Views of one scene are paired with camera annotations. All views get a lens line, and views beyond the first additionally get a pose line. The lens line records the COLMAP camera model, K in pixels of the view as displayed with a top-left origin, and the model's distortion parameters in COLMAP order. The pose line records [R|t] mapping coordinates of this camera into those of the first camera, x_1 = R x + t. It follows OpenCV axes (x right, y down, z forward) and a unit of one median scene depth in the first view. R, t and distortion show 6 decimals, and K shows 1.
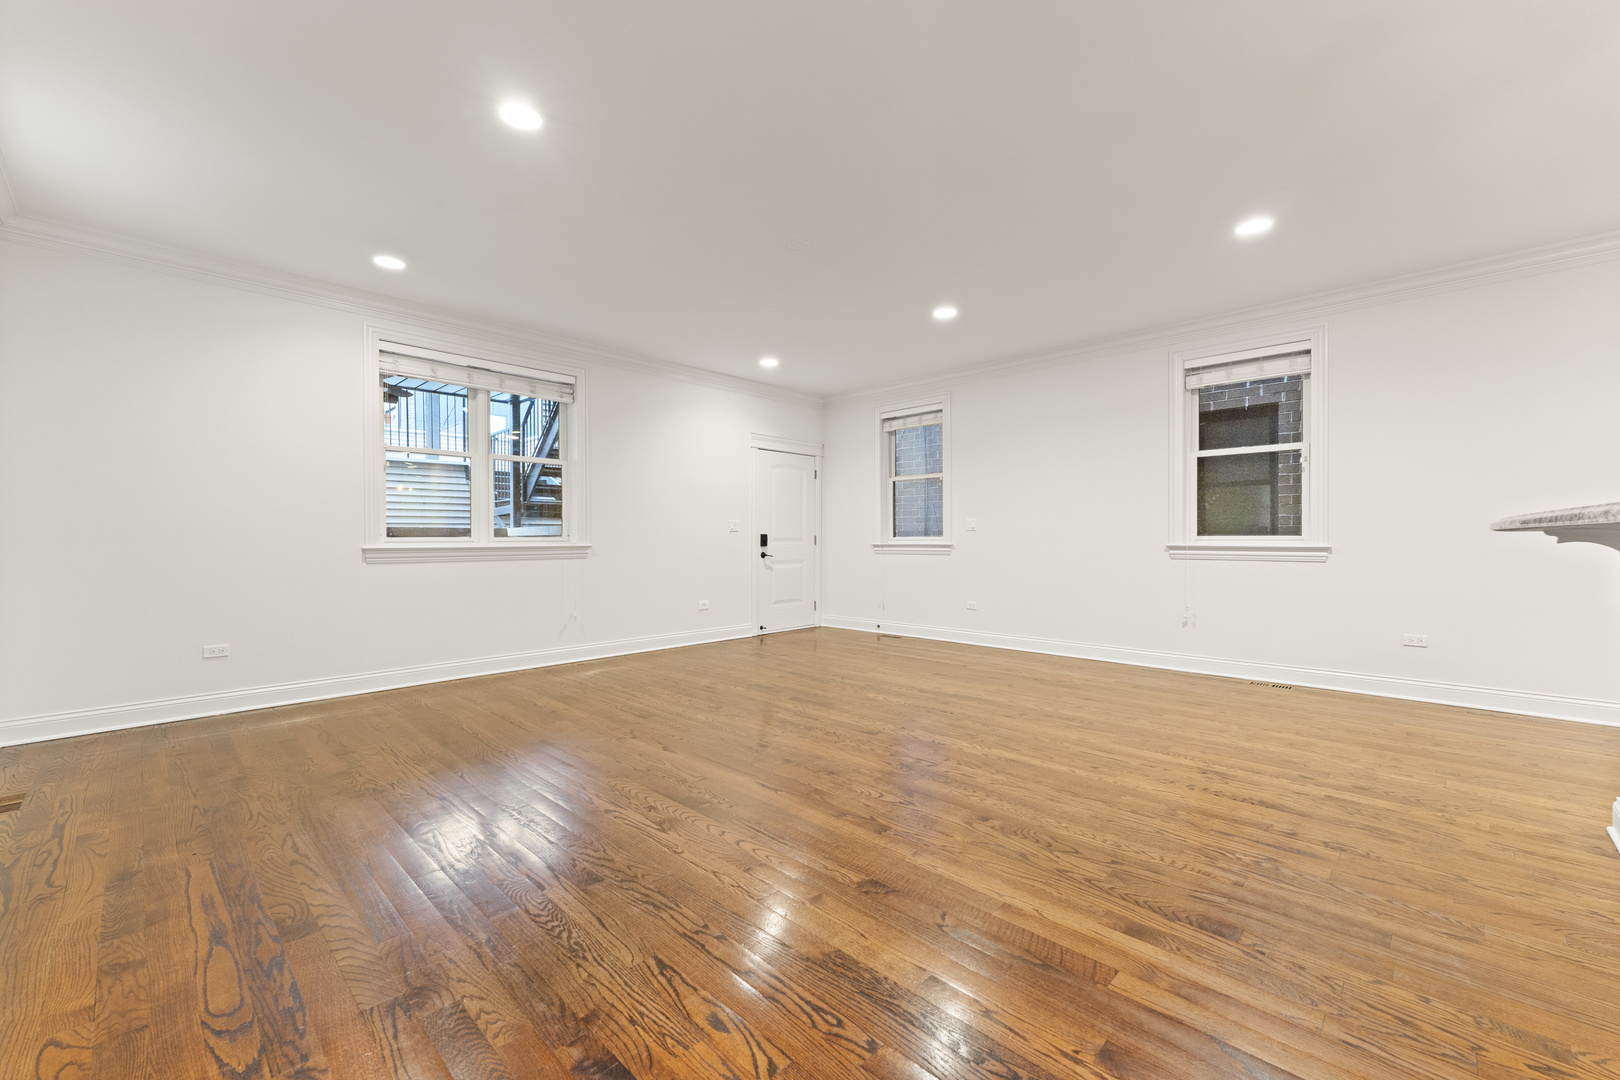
lens RADIAL K [[653.5, 0, 833.8], [0, 653.5, 557.5], [0, 0, 1]] dist [-0.006300, 0.002071]
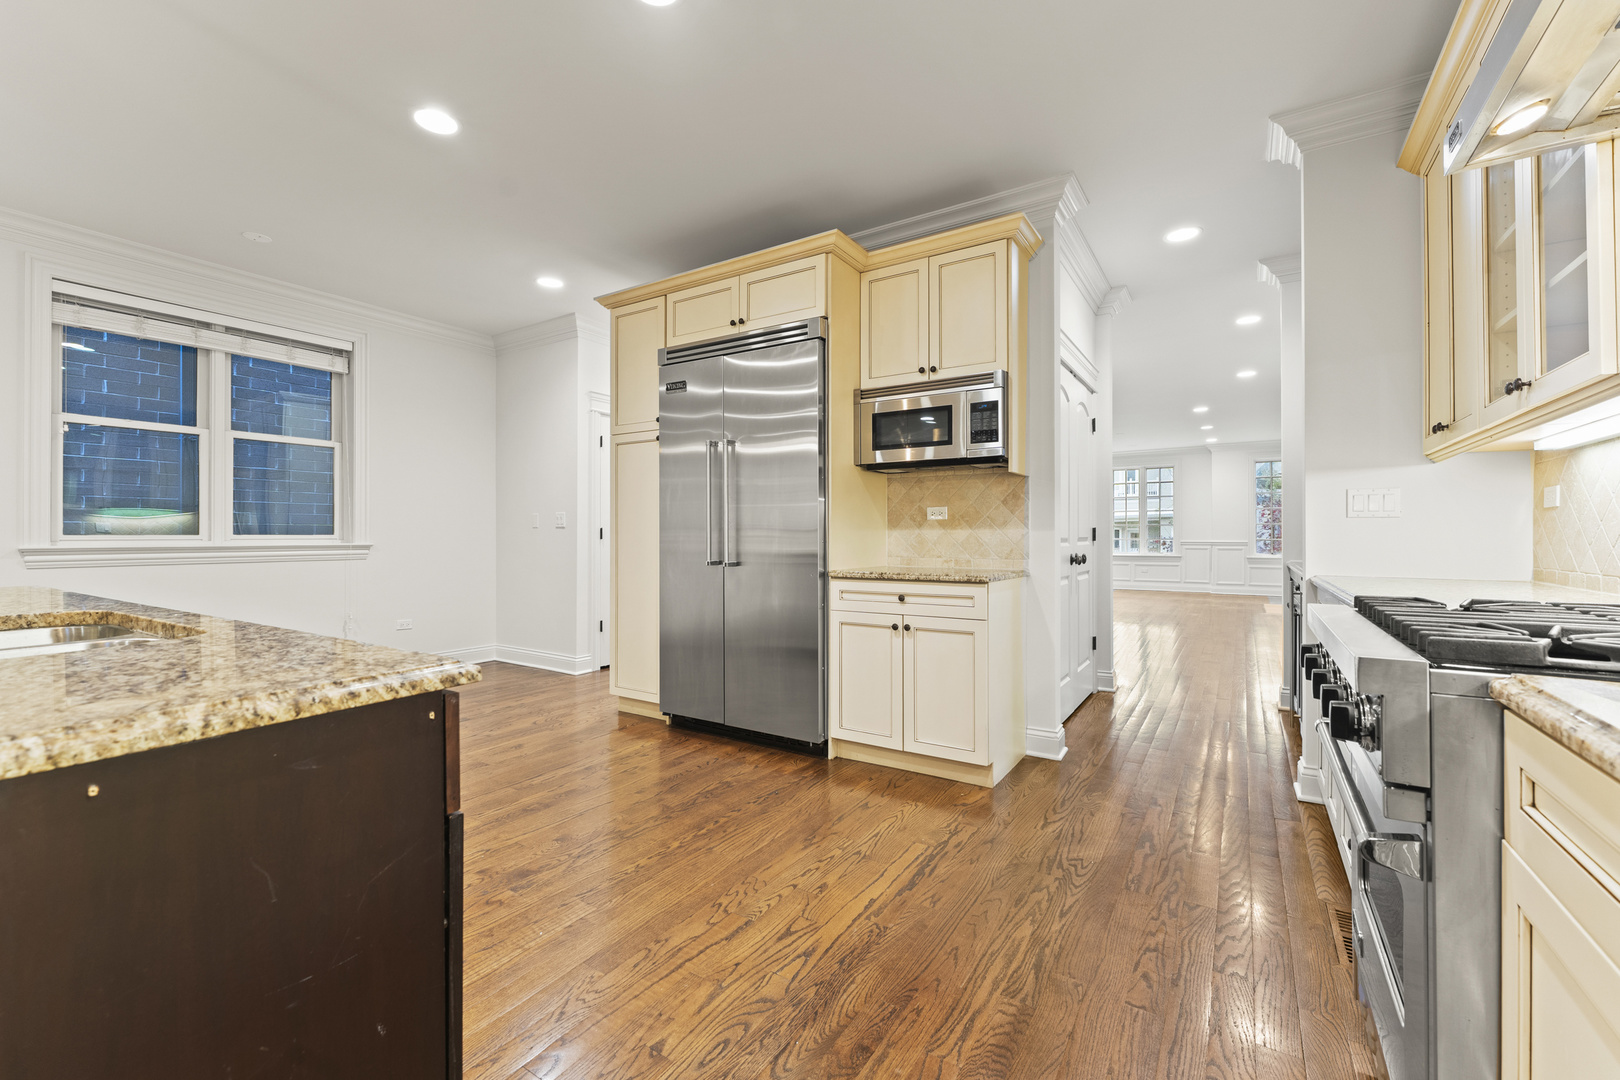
lens RADIAL K [[653.5, 0, 819.3], [0, 653.5, 536.8], [0, 0, 1]] dist [-0.006300, 0.002071]
pose [[-0.213829, 0.002966, 0.976867, -0.473051], [0.026083, 0.999656, 0.002675, -0.013577], [-0.976523, 0.026051, -0.213833, 0.468447]]
